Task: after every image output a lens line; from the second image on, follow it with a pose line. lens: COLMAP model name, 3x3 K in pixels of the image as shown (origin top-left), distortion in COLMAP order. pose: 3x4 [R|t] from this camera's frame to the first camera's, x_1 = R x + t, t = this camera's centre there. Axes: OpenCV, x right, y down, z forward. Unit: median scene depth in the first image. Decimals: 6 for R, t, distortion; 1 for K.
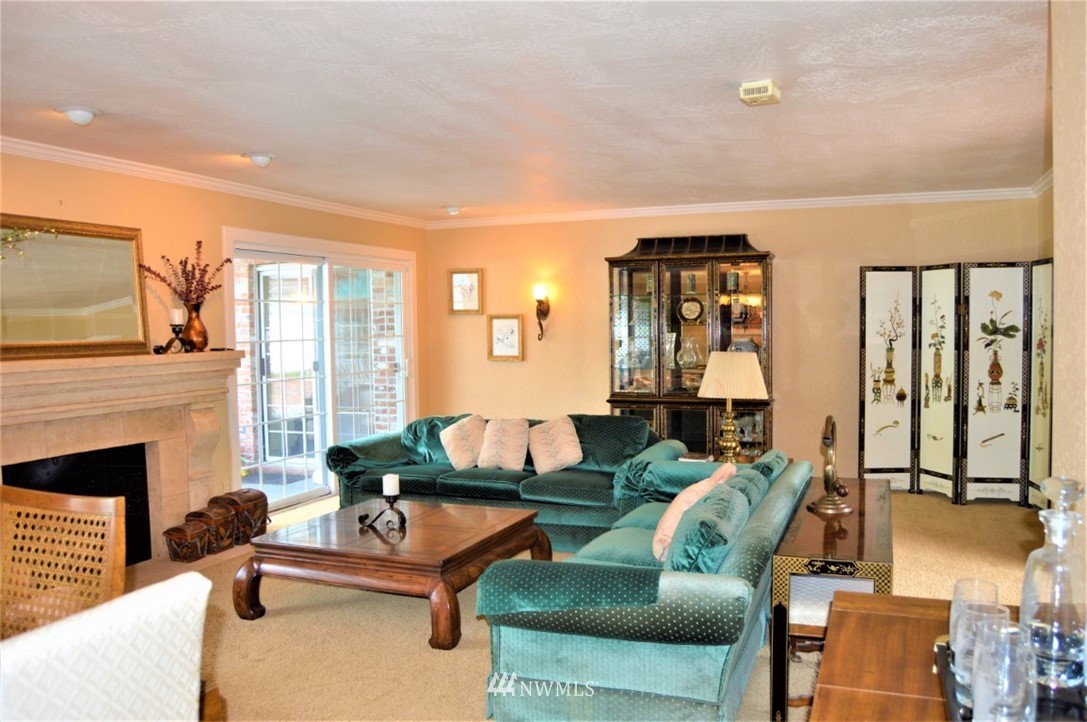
lens RADIAL K [[876.8, 0, 539.9], [0, 876.8, 363.0], [0, 0, 1]] dist [-0.086401, 0.034175]
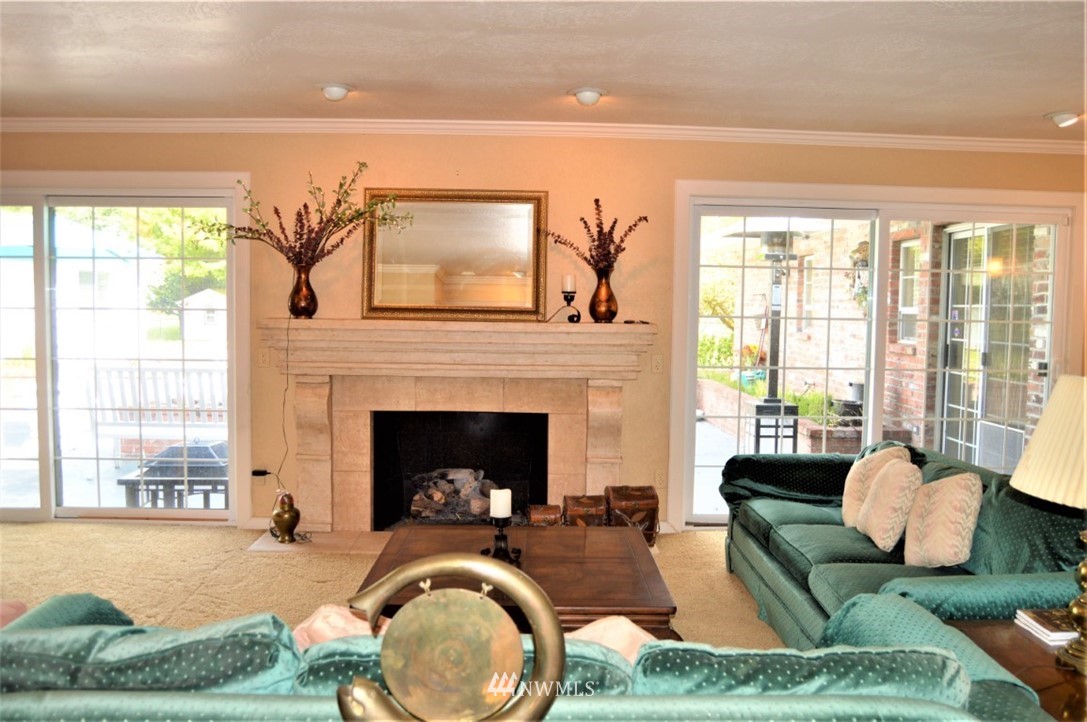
lens RADIAL K [[876.8, 0, 543.1], [0, 876.8, 362.4], [0, 0, 1]] dist [-0.086401, 0.034175]
pose [[0.395129, 0.082918, -0.914876, 0.425514], [-0.062070, 0.996052, 0.063467, -0.026337], [0.916526, 0.031709, 0.398716, 0.591511]]
